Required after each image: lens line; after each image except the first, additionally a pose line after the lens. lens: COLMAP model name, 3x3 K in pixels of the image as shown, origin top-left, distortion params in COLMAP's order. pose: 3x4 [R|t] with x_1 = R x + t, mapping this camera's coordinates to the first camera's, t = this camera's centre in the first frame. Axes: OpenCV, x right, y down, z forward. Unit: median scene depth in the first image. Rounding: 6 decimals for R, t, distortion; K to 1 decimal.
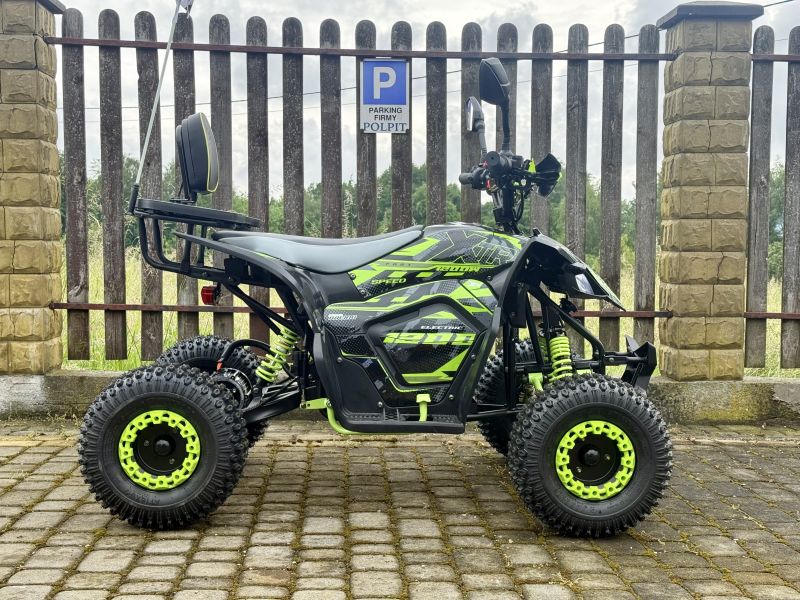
lens RADIAL K [[1125.0, 0, 400.0], [0, 1125.0, 300.0], [0, 0, 1]] dist [0.247652, -0.552928]
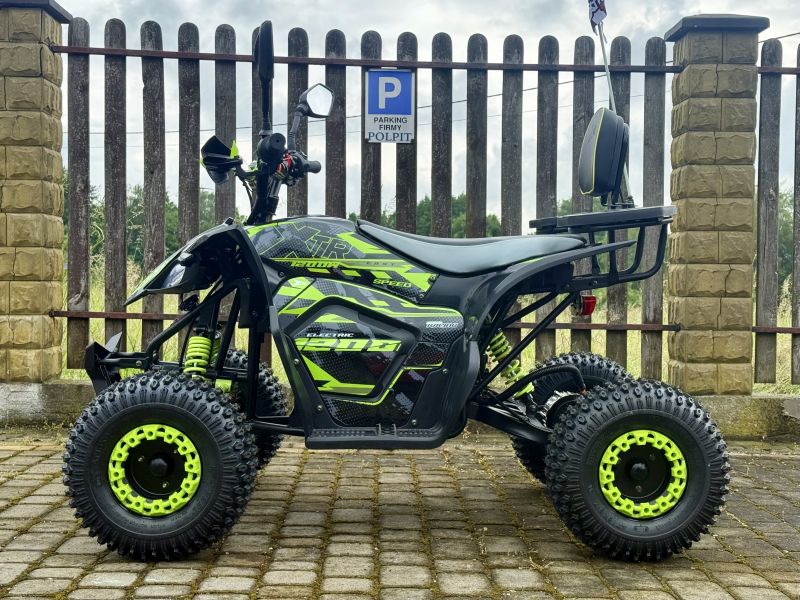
lens RADIAL K [[1189.2, 0, 420.8], [0, 1189.2, 285.0], [0, 0, 1]] dist [0.255757, -0.583707]
pose [[0.999860, 0.007371, -0.015022, 0.031073], [-0.008039, 0.998959, -0.044904, 0.024716], [0.014675, 0.045018, 0.998878, -0.044258]]
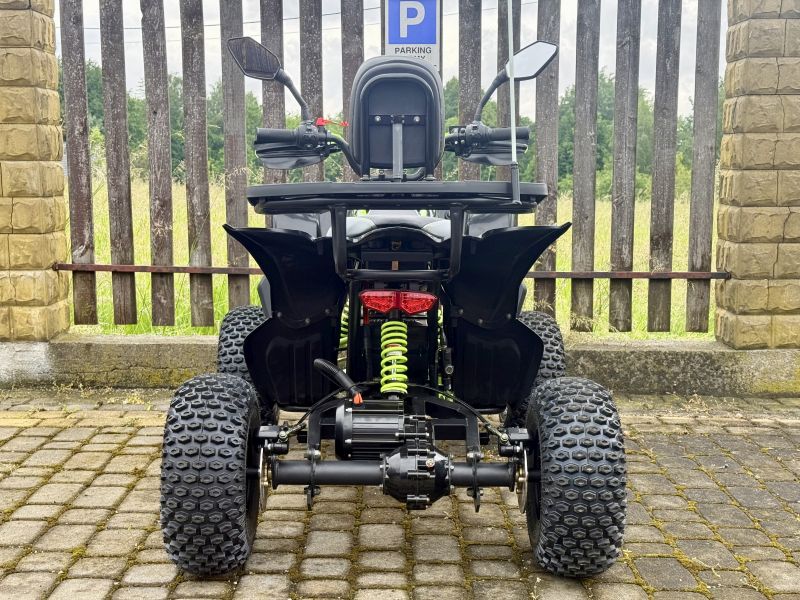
lens RADIAL K [[1121.9, 0, 396.8], [0, 1121.9, 301.2], [0, 0, 1]] dist [0.249277, -0.573309]
pose [[0.998916, 0.001689, -0.046521, 0.016758], [0.001768, 0.997243, 0.074178, -0.035712], [0.046518, -0.074180, 0.996159, 0.085336]]
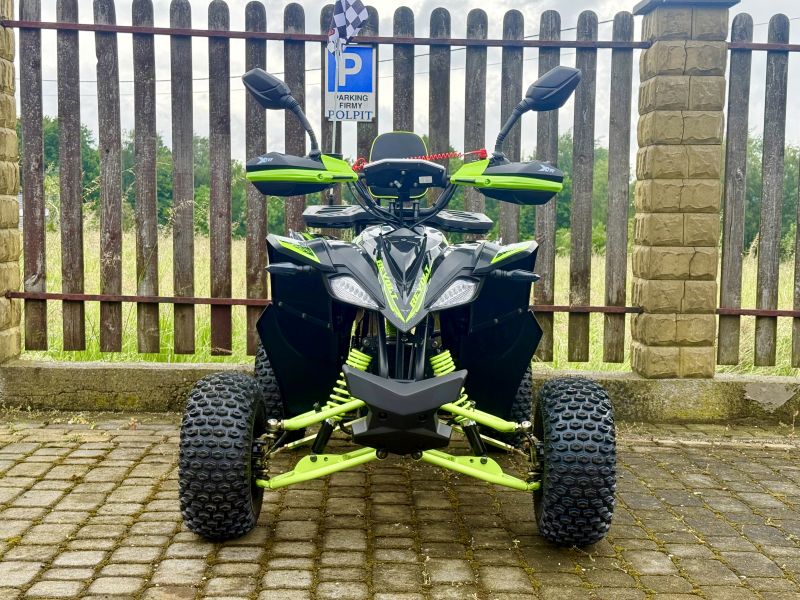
lens RADIAL K [[1125.0, 0, 400.0], [0, 1125.0, 300.0], [0, 0, 1]] dist [0.247652, -0.552928]
pose [[0.999757, 0.010510, -0.019386, 0.050647], [-0.010065, 0.999687, 0.022907, -0.016674], [0.019621, -0.022706, 0.999550, 0.022476]]
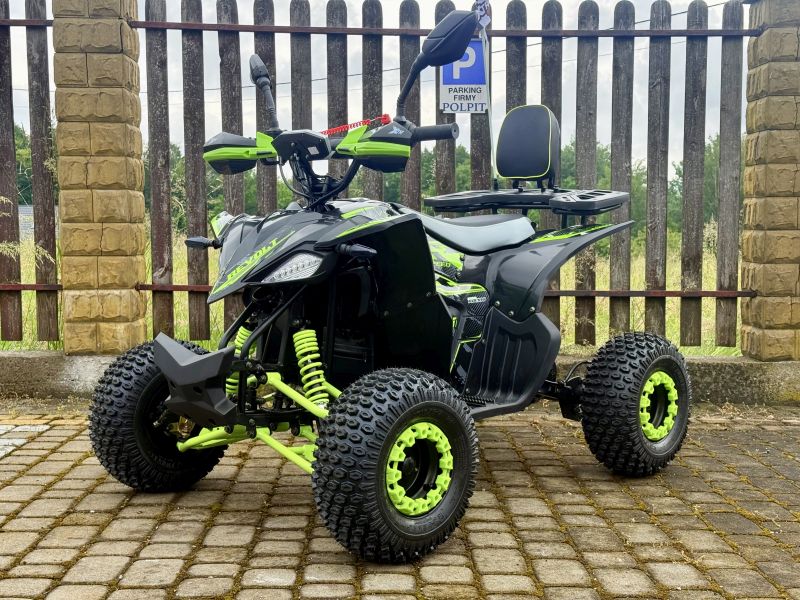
lens RADIAL K [[1125.0, 0, 400.0], [0, 1125.0, 300.0], [0, 0, 1]] dist [0.247652, -0.552928]
pose [[0.999585, -0.002949, -0.028671, -0.042281], [0.003390, 0.999877, 0.015342, 0.001563], [0.028622, -0.015432, 0.999471, -0.002730]]
